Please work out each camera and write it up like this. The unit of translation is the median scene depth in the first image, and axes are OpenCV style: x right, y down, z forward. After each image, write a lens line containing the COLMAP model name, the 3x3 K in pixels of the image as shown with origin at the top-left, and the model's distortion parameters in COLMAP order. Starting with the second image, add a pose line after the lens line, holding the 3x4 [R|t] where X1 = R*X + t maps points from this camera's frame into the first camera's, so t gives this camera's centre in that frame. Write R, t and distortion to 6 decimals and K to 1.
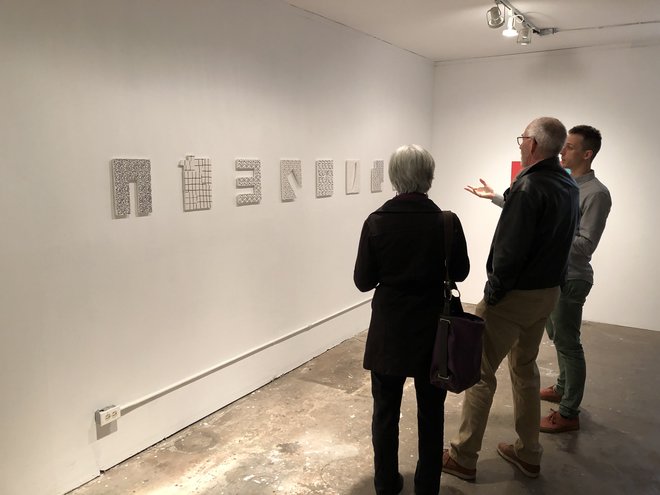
lens RADIAL K [[535.9, 0, 330.4], [0, 535.9, 249.1], [0, 0, 1]] dist [0.057819, -0.071380]
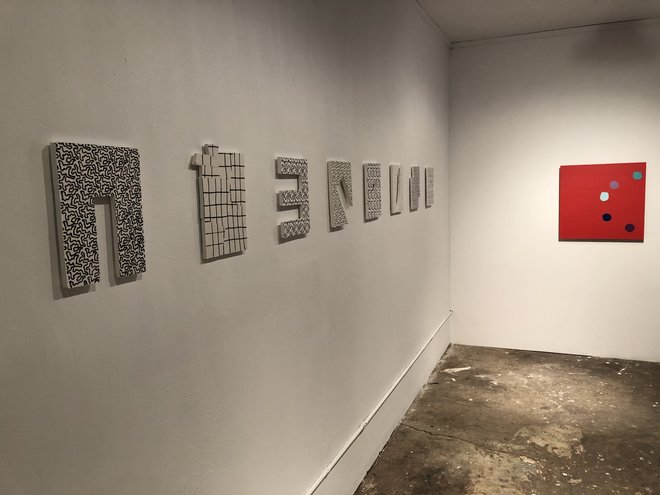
lens RADIAL K [[535.9, 0, 329.7], [0, 535.9, 246.0], [0, 0, 1]] dist [0.057819, -0.071380]
pose [[0.983897, -0.054548, 0.170208, -0.235863], [0.062892, 0.997049, -0.044017, -0.055287], [-0.167305, 0.054013, 0.984424, 0.502966]]
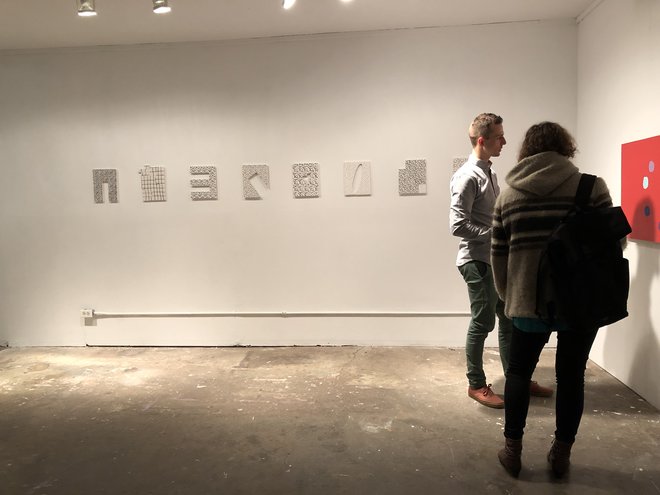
lens RADIAL K [[535.9, 0, 326.0], [0, 535.9, 247.8], [0, 0, 1]] dist [0.057819, -0.071380]
pose [[0.454484, 0.060511, -0.888697, 1.317368], [-0.120045, 0.992749, 0.006205, -0.010743], [0.882629, 0.103864, 0.458453, 0.749156]]
